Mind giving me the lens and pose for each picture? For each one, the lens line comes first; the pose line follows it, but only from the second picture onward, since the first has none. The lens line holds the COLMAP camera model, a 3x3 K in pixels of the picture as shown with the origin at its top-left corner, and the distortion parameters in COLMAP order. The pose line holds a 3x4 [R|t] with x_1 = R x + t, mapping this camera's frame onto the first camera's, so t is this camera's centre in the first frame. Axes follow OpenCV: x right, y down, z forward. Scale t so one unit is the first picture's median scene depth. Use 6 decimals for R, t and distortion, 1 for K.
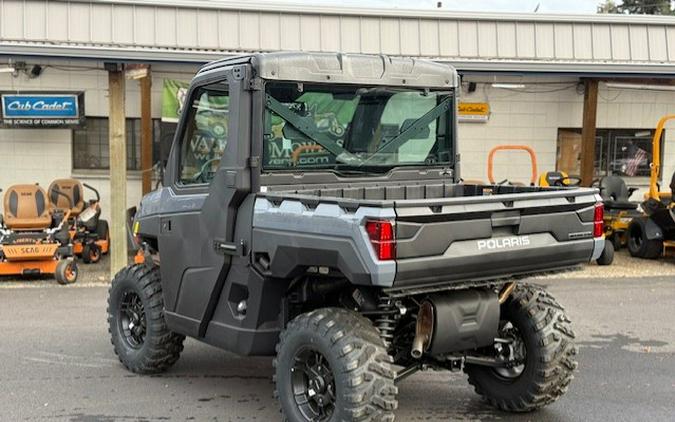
lens RADIAL K [[970.7, 0, 337.5], [0, 970.7, 211.0], [0, 0, 1]] dist [0.177975, -0.097179]
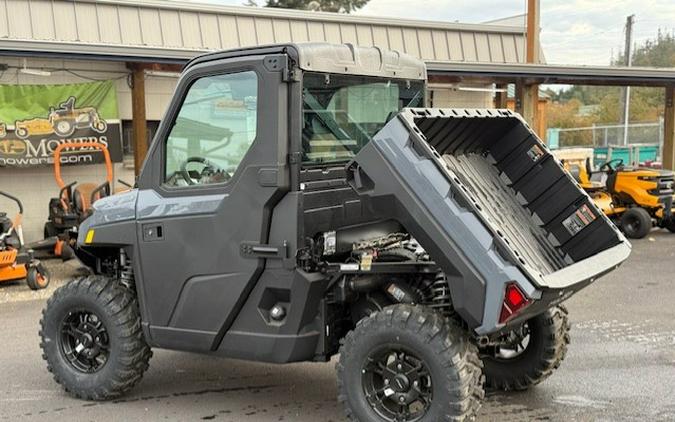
lens RADIAL K [[970.7, 0, 337.5], [0, 970.7, 211.0], [0, 0, 1]] dist [0.177975, -0.097179]
pose [[0.920254, -0.047924, 0.388375, -0.405789], [0.046495, 0.998833, 0.013080, -0.008915], [-0.388549, 0.006020, 0.921408, 0.110816]]
